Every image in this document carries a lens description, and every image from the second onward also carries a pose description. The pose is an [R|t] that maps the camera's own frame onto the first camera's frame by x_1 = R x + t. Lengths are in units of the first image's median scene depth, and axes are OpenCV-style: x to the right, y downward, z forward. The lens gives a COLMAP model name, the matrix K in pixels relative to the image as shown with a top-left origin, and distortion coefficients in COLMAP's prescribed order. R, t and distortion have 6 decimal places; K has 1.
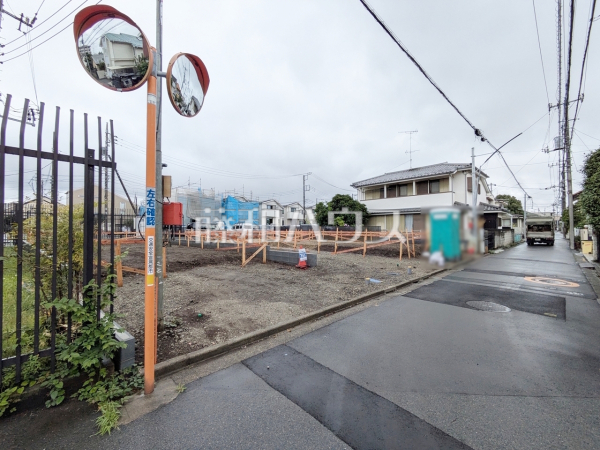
lens RADIAL K [[234.6, 0, 300.0], [0, 234.6, 225.0], [0, 0, 1]] dist [0.001091, 0.000216]
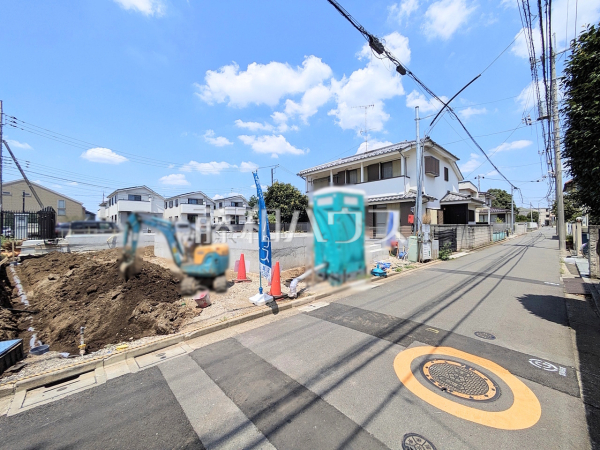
lens RADIAL K [[237.0, 0, 300.0], [0, 237.0, 224.2], [0, 0, 1]] dist [0.001917, 0.000330]
pose [[0.999867, -0.011859, 0.011221, 0.255444], [0.011873, 0.999929, -0.001155, 0.008697], [-0.011206, 0.001288, 0.999936, 0.204357]]
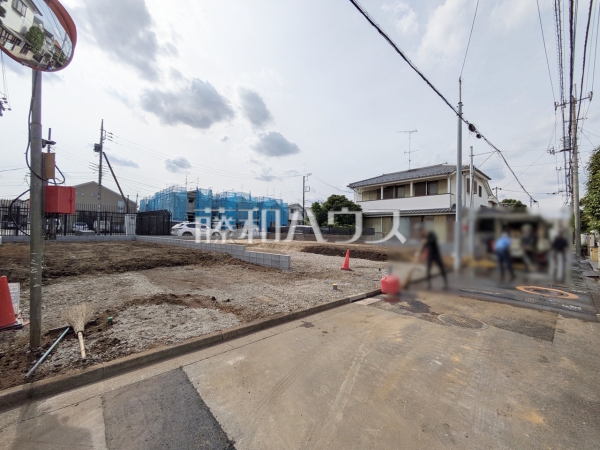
lens RADIAL K [[235.1, 0, 300.0], [0, 235.1, 225.0], [0, 0, 1]] dist [0.002059, 0.000232]
pose [[0.999724, 0.017002, -0.016235, 0.045175], [-0.017127, 0.999824, -0.007595, 0.003587], [0.016104, 0.007871, 0.999839, 0.028473]]
